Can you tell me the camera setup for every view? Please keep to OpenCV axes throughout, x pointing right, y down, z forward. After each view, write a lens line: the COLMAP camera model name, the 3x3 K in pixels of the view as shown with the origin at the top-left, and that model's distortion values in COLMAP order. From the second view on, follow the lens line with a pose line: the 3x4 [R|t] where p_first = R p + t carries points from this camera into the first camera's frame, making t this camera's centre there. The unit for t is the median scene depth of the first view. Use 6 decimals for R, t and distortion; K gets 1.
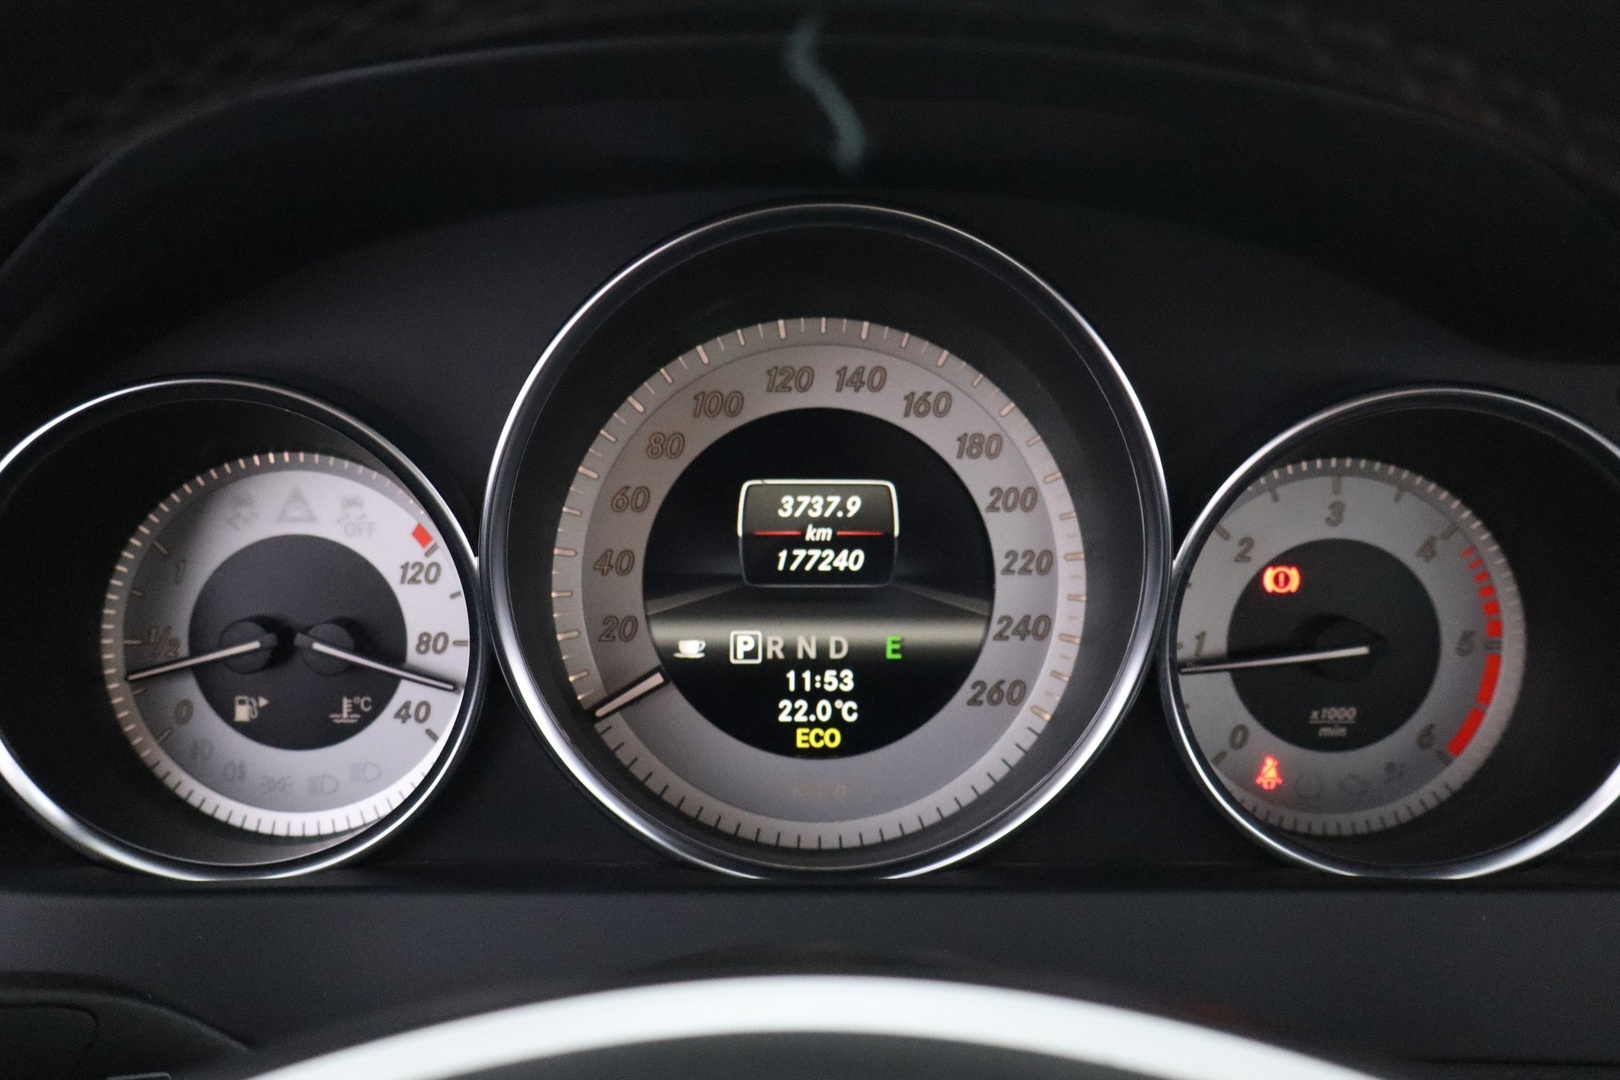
lens RADIAL K [[1784.9, 0, 815.0], [0, 1784.9, 545.8], [0, 0, 1]] dist [0.038459, 0.000000]
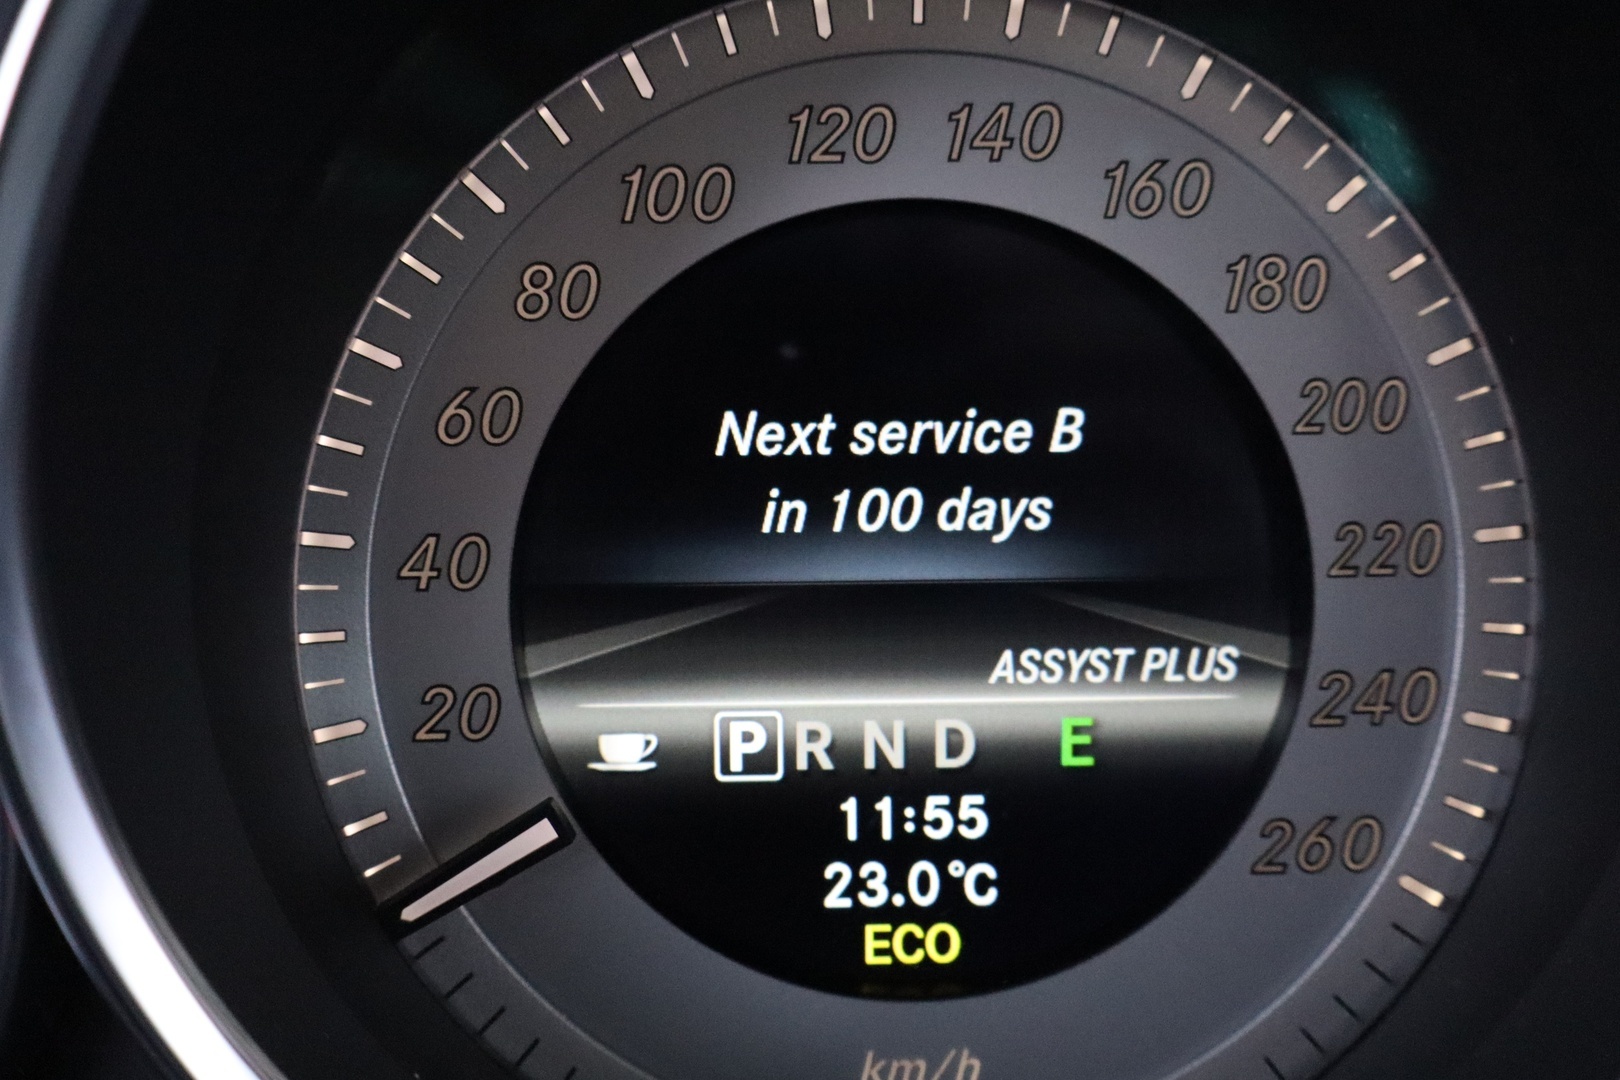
lens RADIAL K [[1784.9, 0, 800.8], [0, 1784.9, 538.7], [0, 0, 1]] dist [0.038459, 0.000000]
pose [[0.999864, -0.013722, -0.009112, -0.020707], [0.013843, 0.999815, 0.013337, -0.001175], [0.008927, -0.013461, 0.999870, 0.551159]]
